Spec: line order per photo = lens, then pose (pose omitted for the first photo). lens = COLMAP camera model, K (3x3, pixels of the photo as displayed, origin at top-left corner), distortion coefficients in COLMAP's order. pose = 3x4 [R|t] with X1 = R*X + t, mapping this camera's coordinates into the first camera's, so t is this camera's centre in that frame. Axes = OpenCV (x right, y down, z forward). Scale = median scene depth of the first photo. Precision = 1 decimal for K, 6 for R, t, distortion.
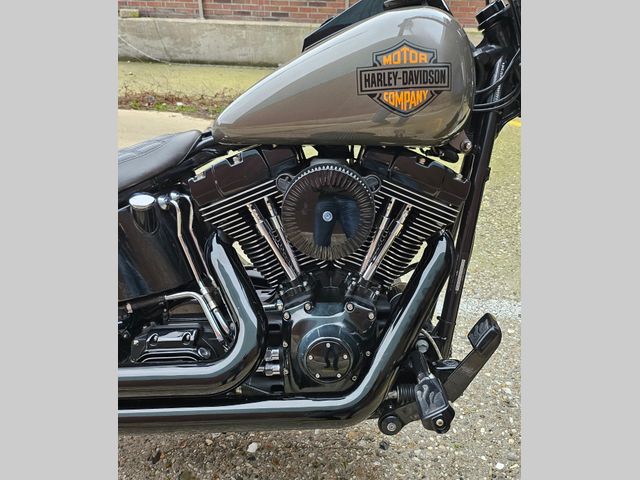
lens RADIAL K [[470.6, 0, 320.0], [0, 470.6, 267.1], [0, 0, 1]] dist [0.009143, 0.004450]
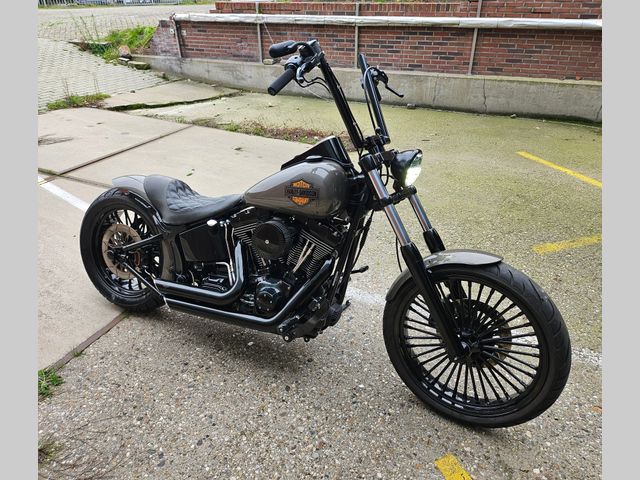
lens RADIAL K [[481.7, 0, 320.0], [0, 481.7, 240.0], [0, 0, 1]] dist [0.071073, -0.100599]
pose [[0.907719, 0.165467, -0.385574, 1.069772], [-0.178377, 0.983959, 0.002325, -0.149178], [0.379774, 0.066667, 0.922674, -1.062157]]
